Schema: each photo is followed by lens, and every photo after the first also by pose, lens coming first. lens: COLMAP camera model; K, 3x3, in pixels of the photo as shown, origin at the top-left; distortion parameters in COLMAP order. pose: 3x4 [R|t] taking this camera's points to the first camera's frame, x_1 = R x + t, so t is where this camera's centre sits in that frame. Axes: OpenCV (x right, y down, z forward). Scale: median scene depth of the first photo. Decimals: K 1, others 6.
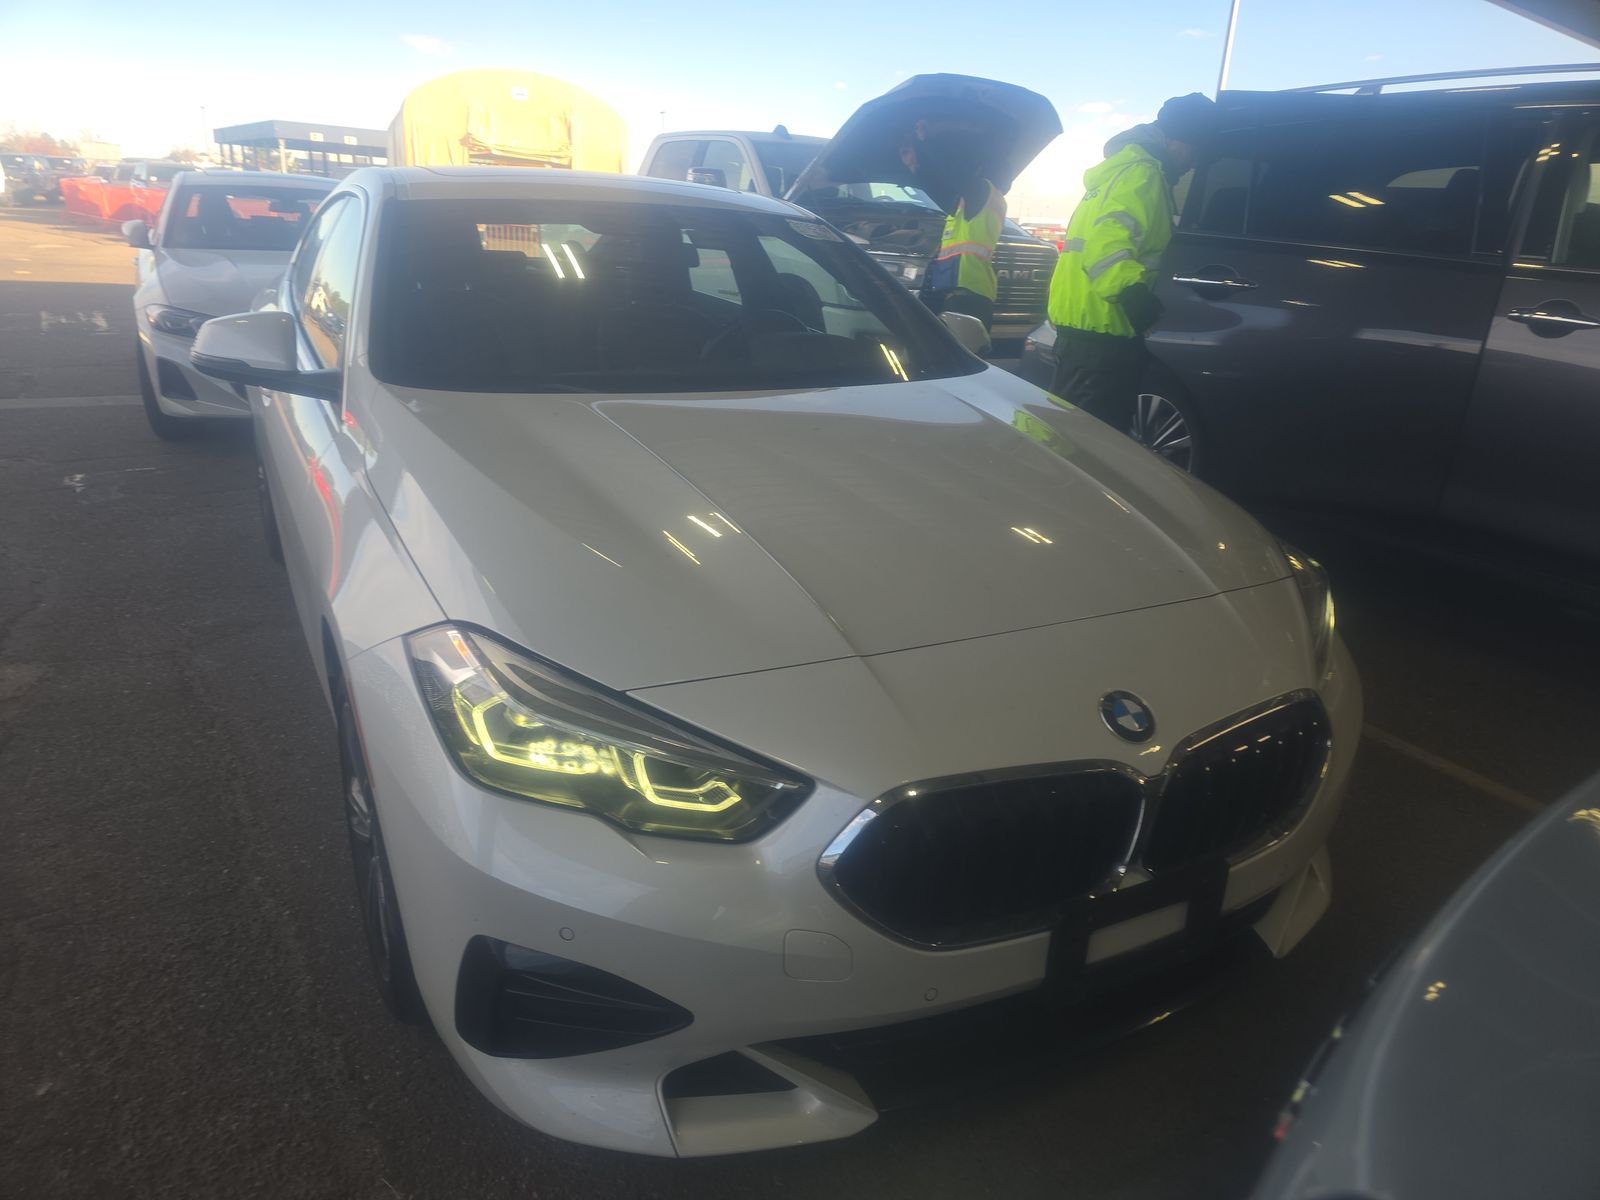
lens RADIAL K [[1097.8, 0, 800.0], [0, 1097.8, 600.0], [0, 0, 1]] dist [0.056805, -0.053215]
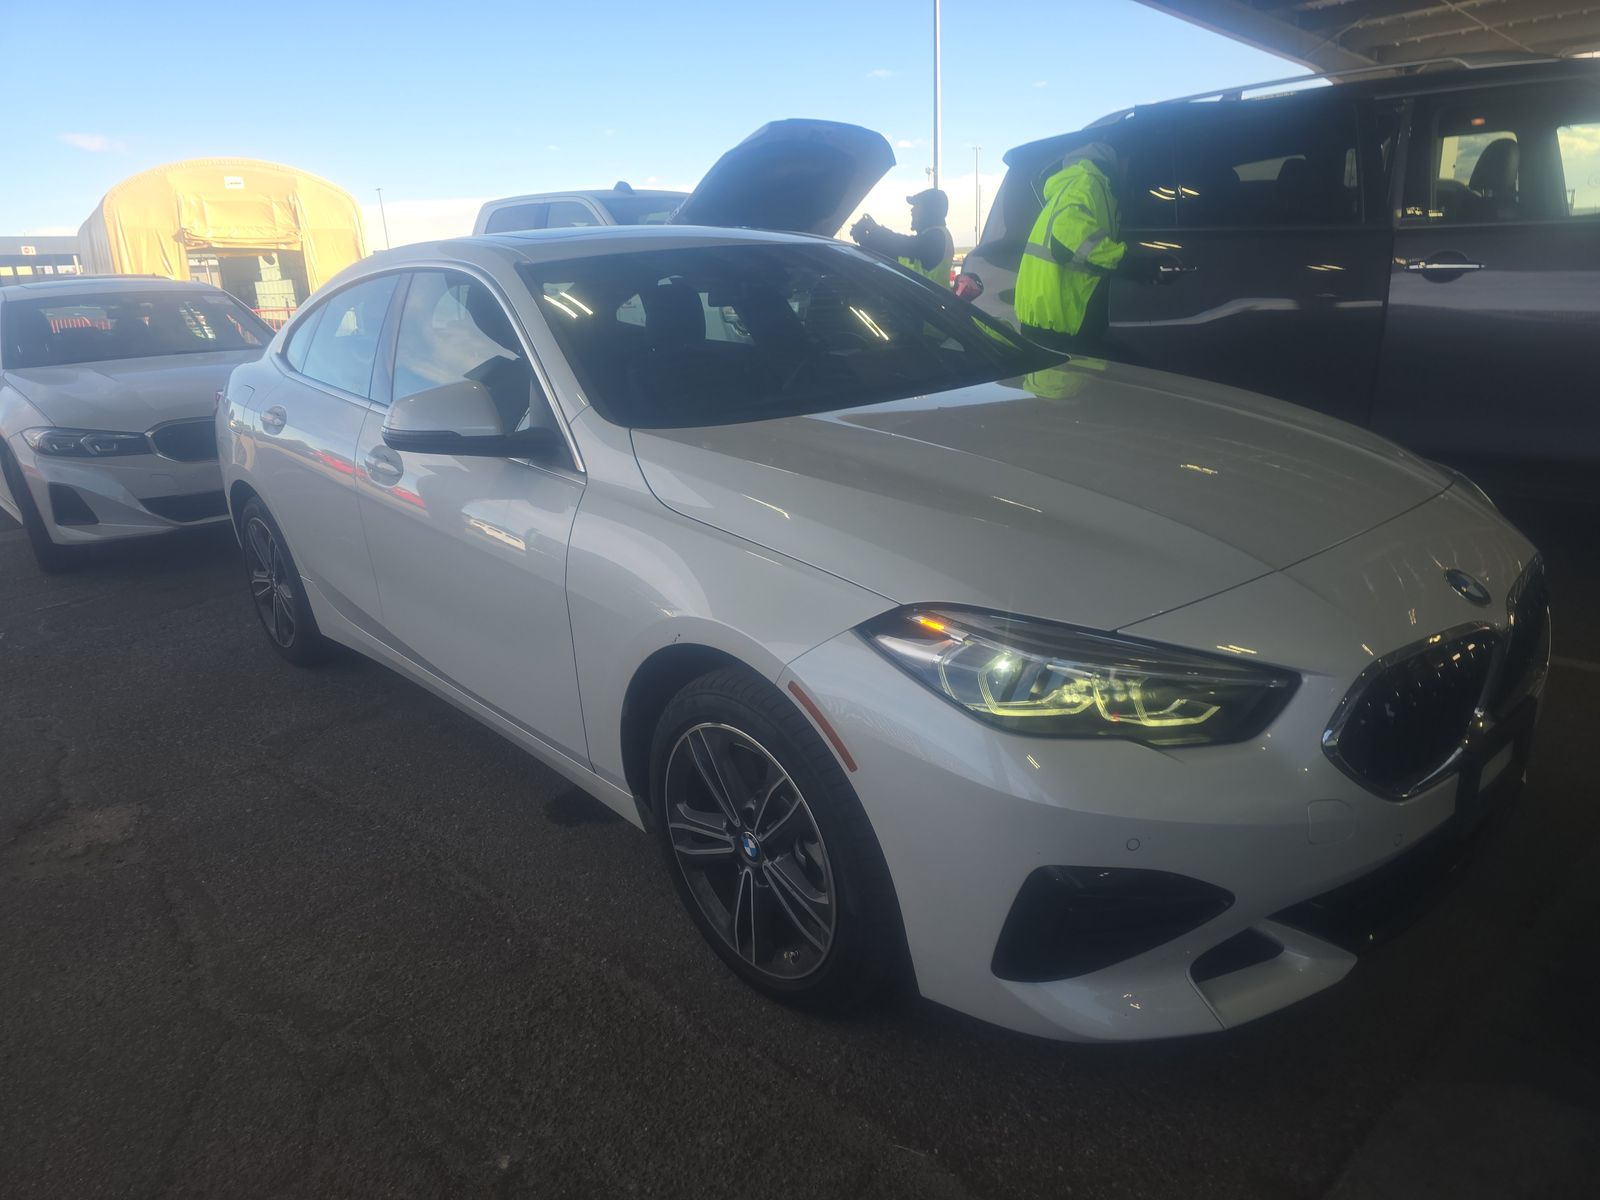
lens RADIAL K [[1097.8, 0, 800.0], [0, 1097.8, 600.0], [0, 0, 1]] dist [0.056805, -0.053215]
pose [[0.965466, -0.165606, 0.201120, -0.180729], [0.173829, 0.984488, -0.023815, 0.006003], [-0.194056, 0.057953, 0.979277, -0.013965]]
